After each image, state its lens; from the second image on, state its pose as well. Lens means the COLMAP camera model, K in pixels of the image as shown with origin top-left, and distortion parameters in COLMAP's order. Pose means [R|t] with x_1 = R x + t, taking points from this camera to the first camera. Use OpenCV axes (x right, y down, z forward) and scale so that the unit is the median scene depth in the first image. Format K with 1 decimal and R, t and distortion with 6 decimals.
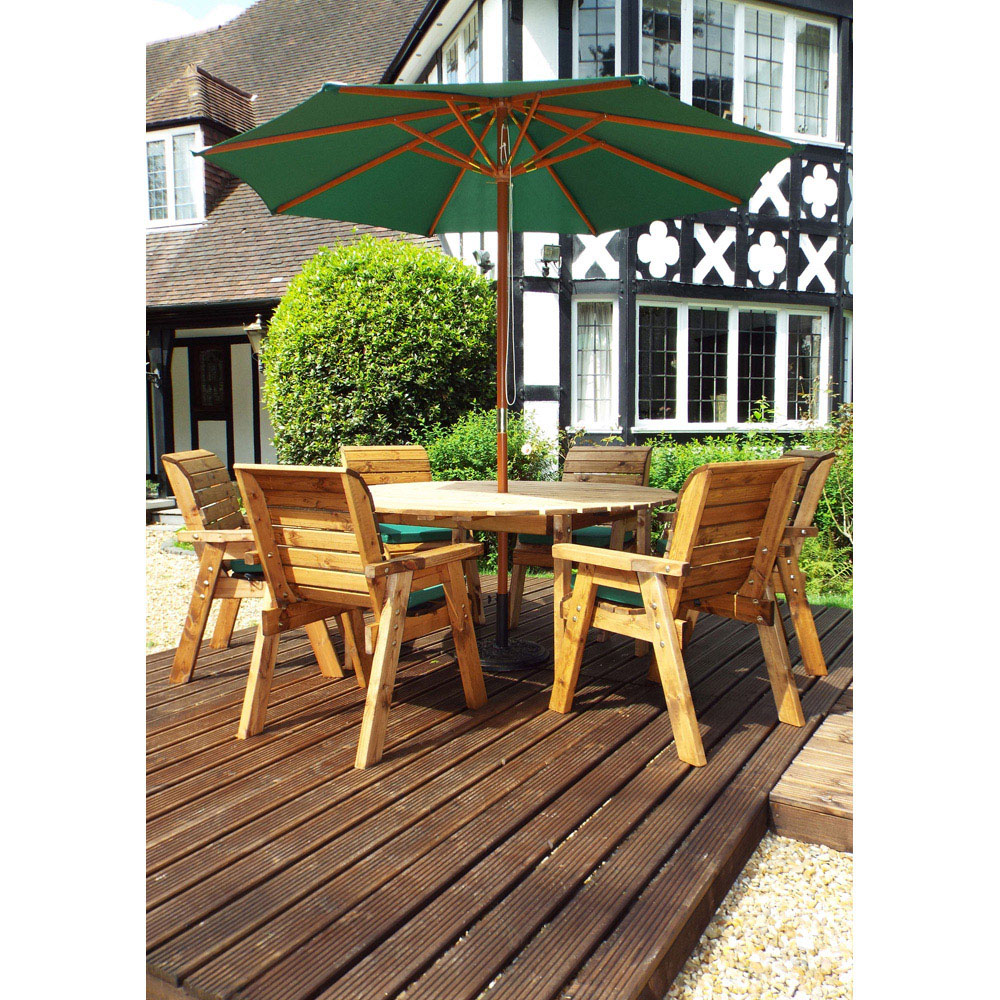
lens RADIAL K [[900.5, 0, 500.0], [0, 900.5, 500.0], [0, 0, 1]] dist [-0.007128, -0.011509]
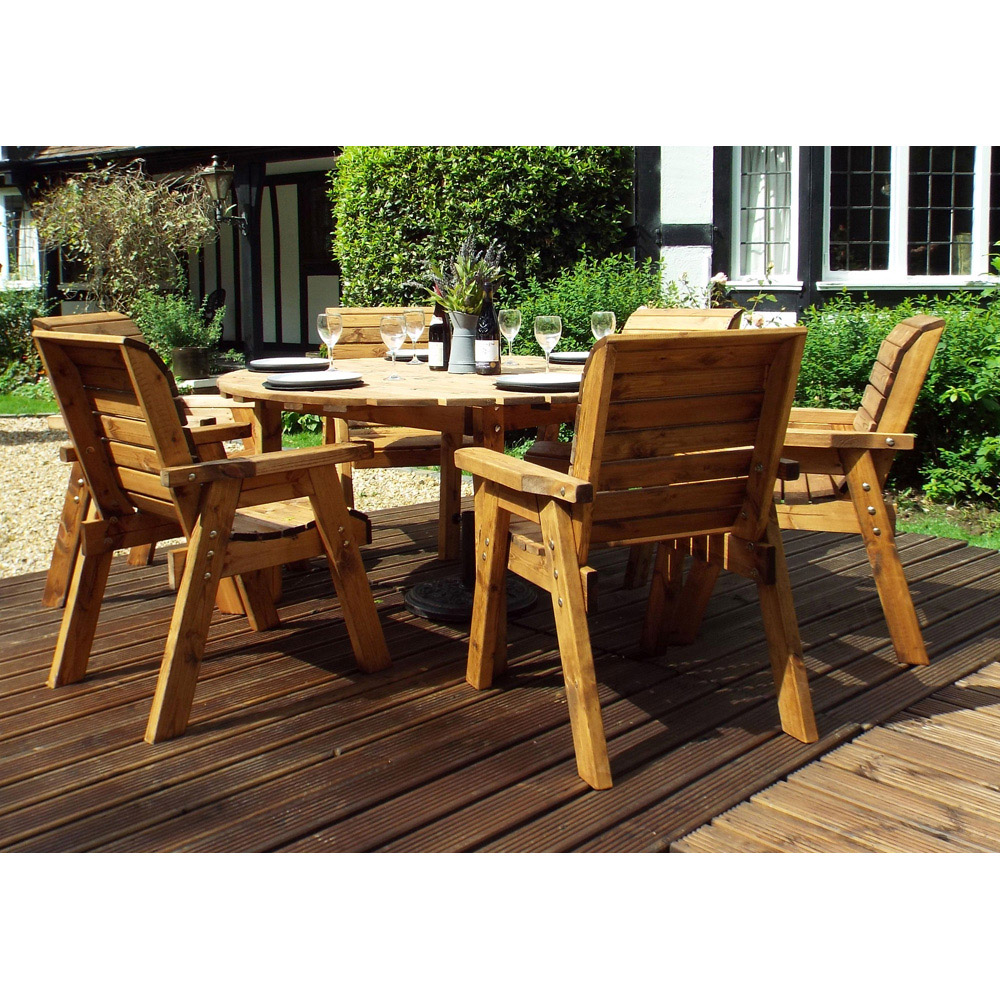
lens RADIAL K [[1168.3, 0, 499.5], [0, 1168.3, 382.7], [0, 0, 1]] dist [-0.010074, 0.035801]
pose [[0.966112, 0.018934, -0.257426, 0.152505], [-0.017874, 0.999819, 0.006456, -0.003914], [0.257502, -0.001636, 0.966276, 0.060451]]
